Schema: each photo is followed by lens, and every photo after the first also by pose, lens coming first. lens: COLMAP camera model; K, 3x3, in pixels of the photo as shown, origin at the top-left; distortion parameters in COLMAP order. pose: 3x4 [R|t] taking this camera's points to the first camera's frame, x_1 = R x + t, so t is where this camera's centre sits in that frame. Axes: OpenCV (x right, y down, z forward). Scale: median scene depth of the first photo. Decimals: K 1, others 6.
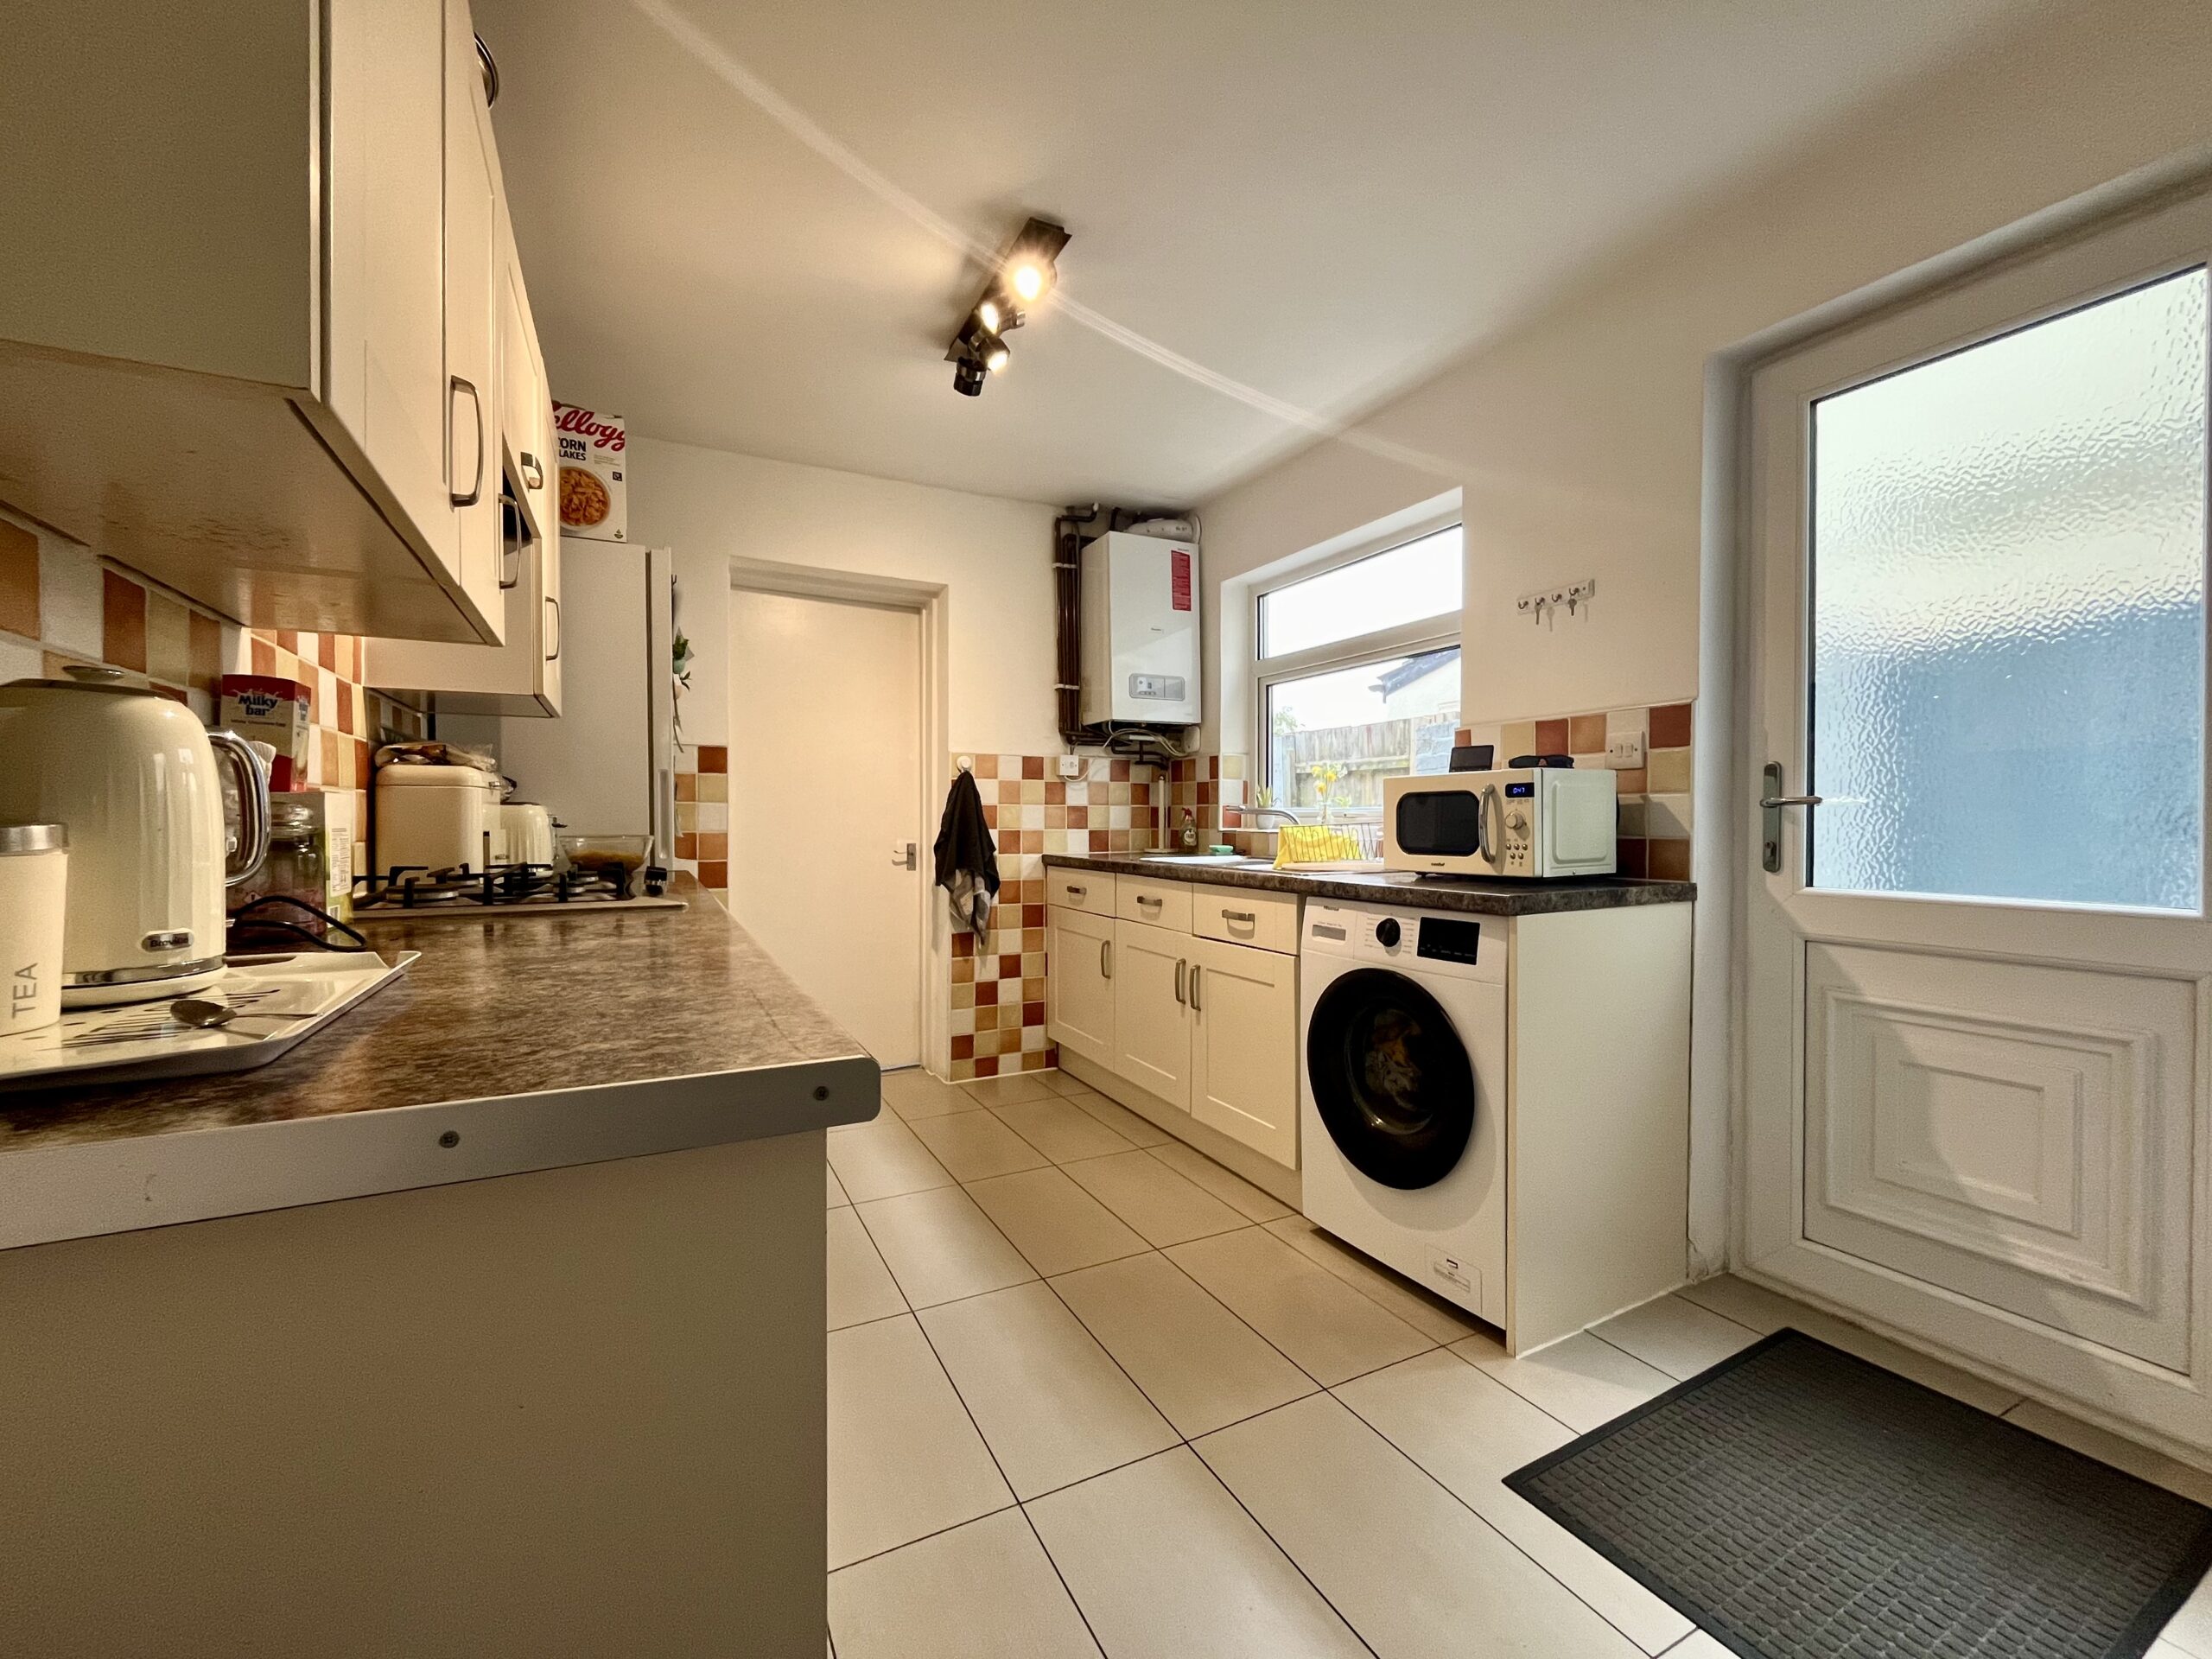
lens RADIAL K [[905.2, 0, 1103.0], [0, 905.2, 825.5], [0, 0, 1]] dist [-0.002643, 0.000708]
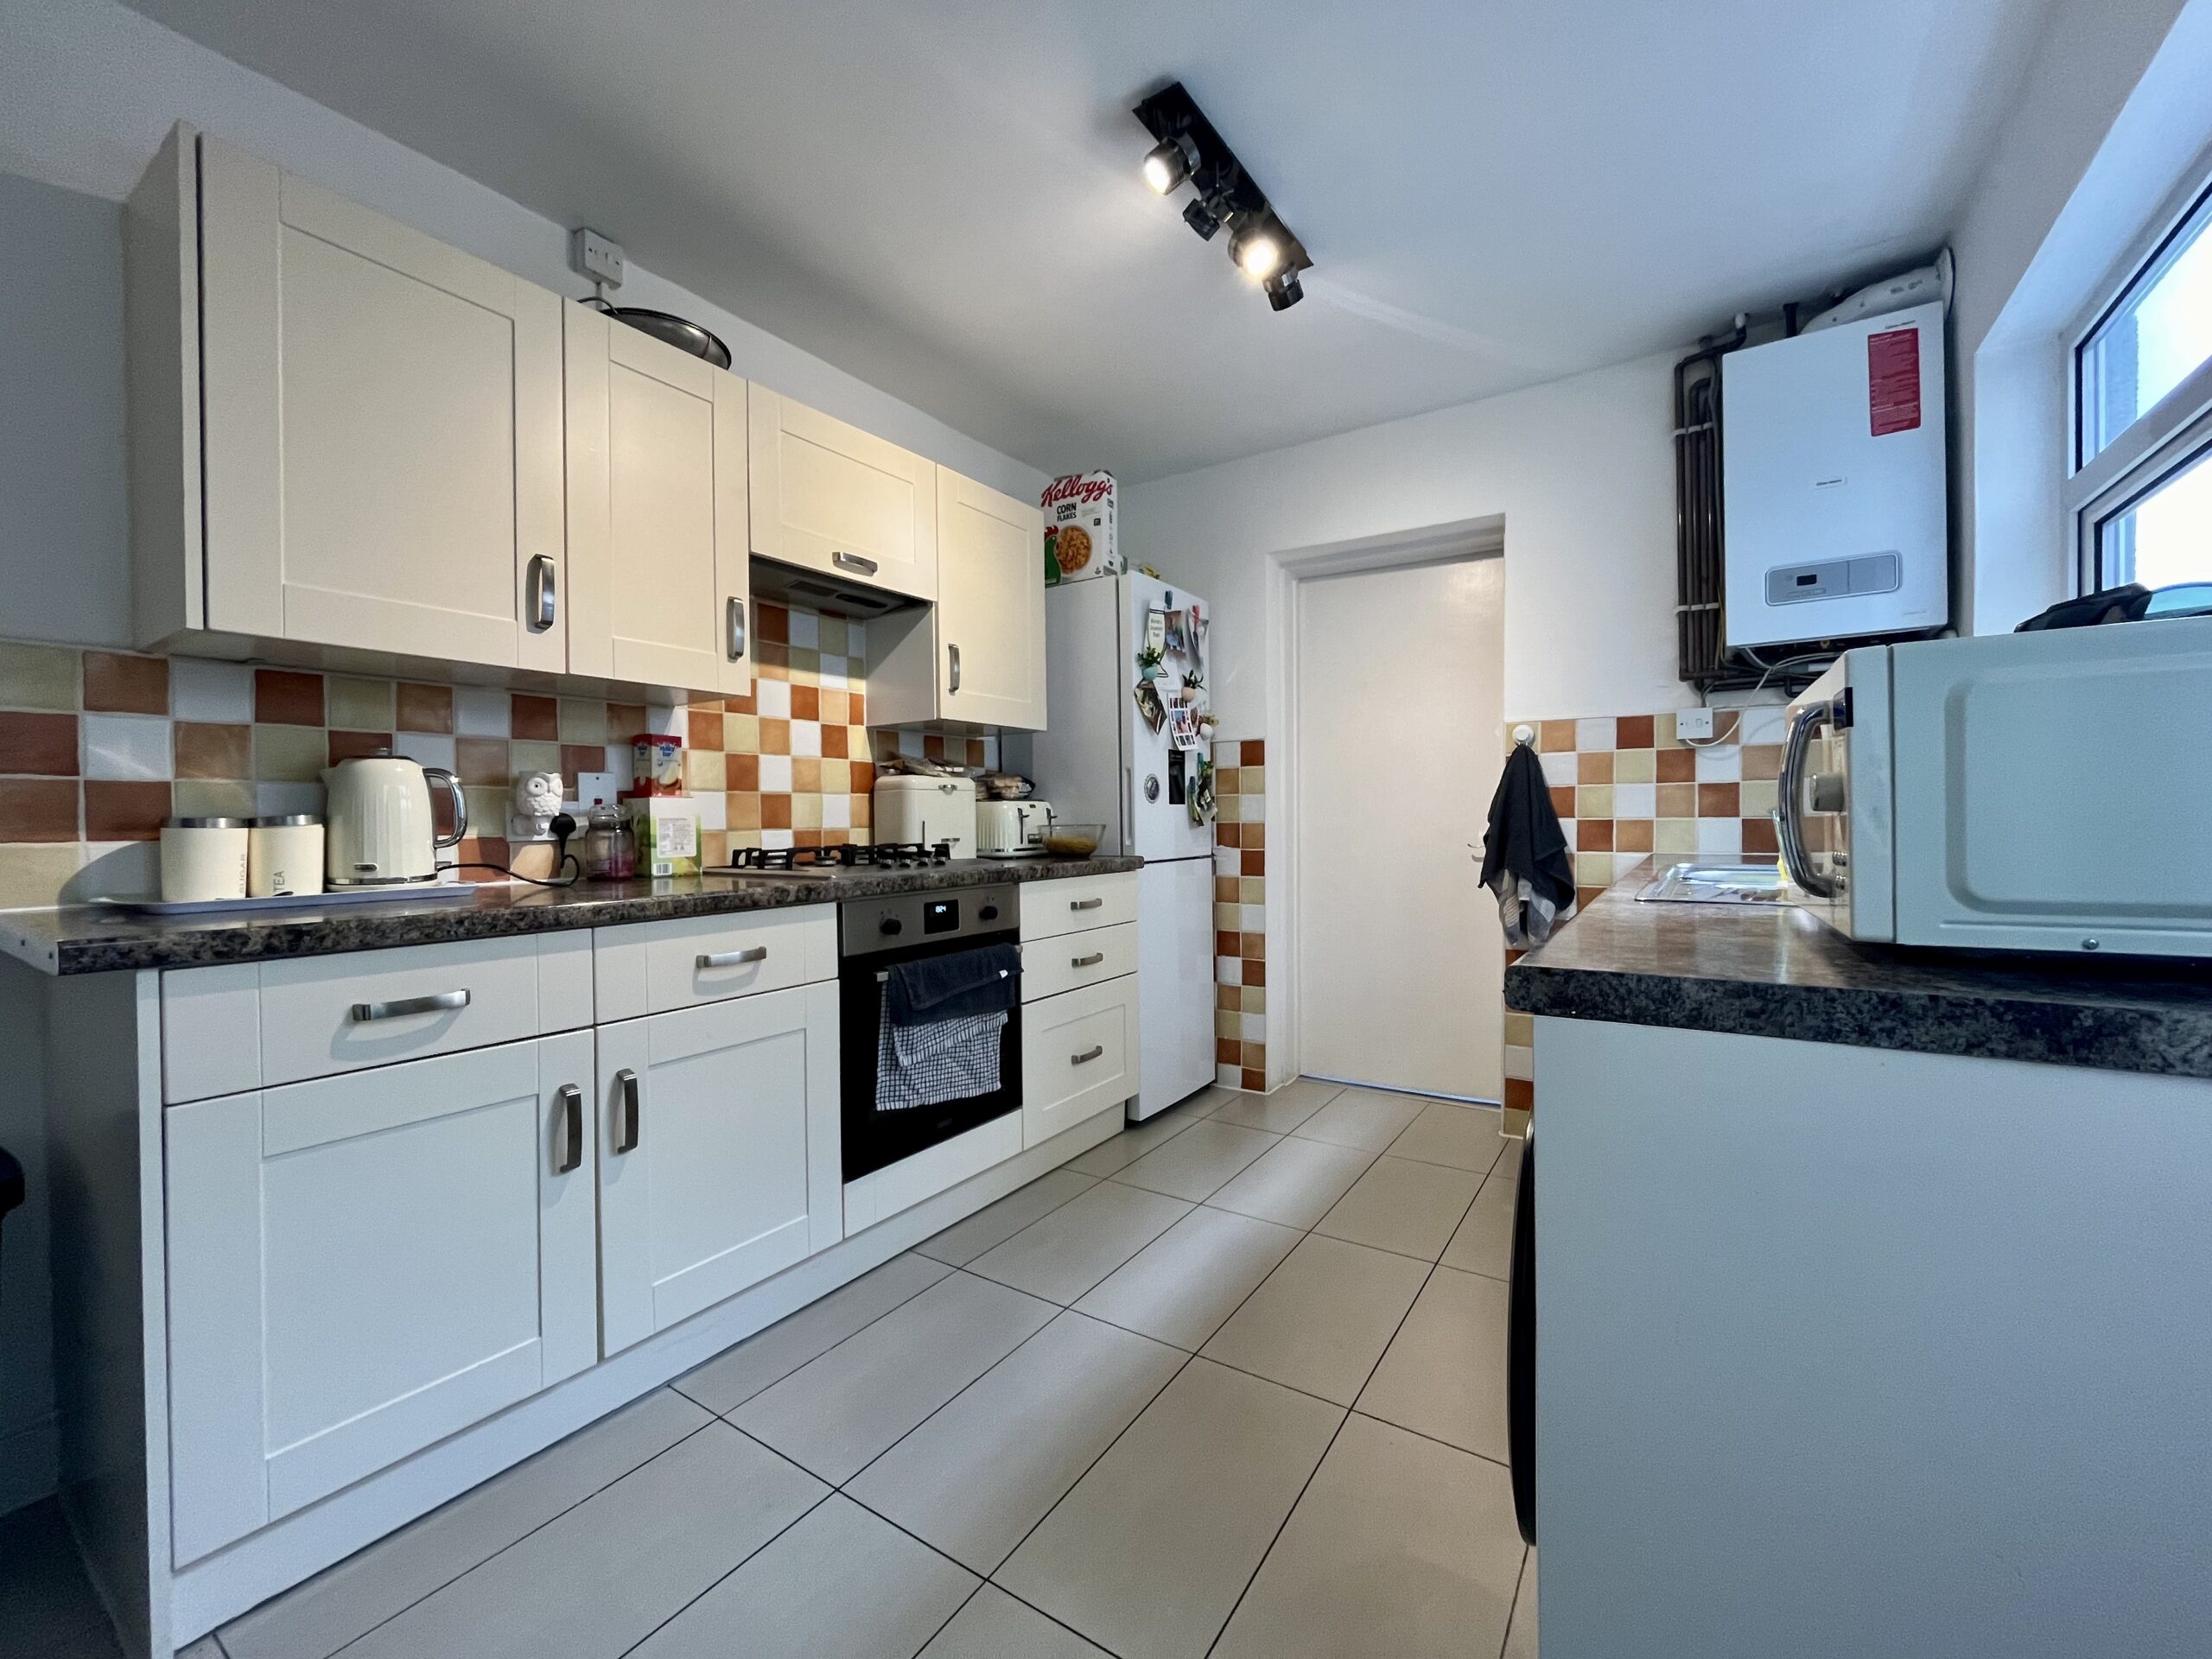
lens RADIAL K [[905.2, 0, 1103.0], [0, 905.2, 826.8], [0, 0, 1]] dist [-0.002643, 0.000708]
pose [[0.487483, 0.003528, -0.873125, 0.349469], [0.004643, 0.999967, 0.006633, 0.004253], [0.873120, -0.007287, 0.487451, 0.294589]]
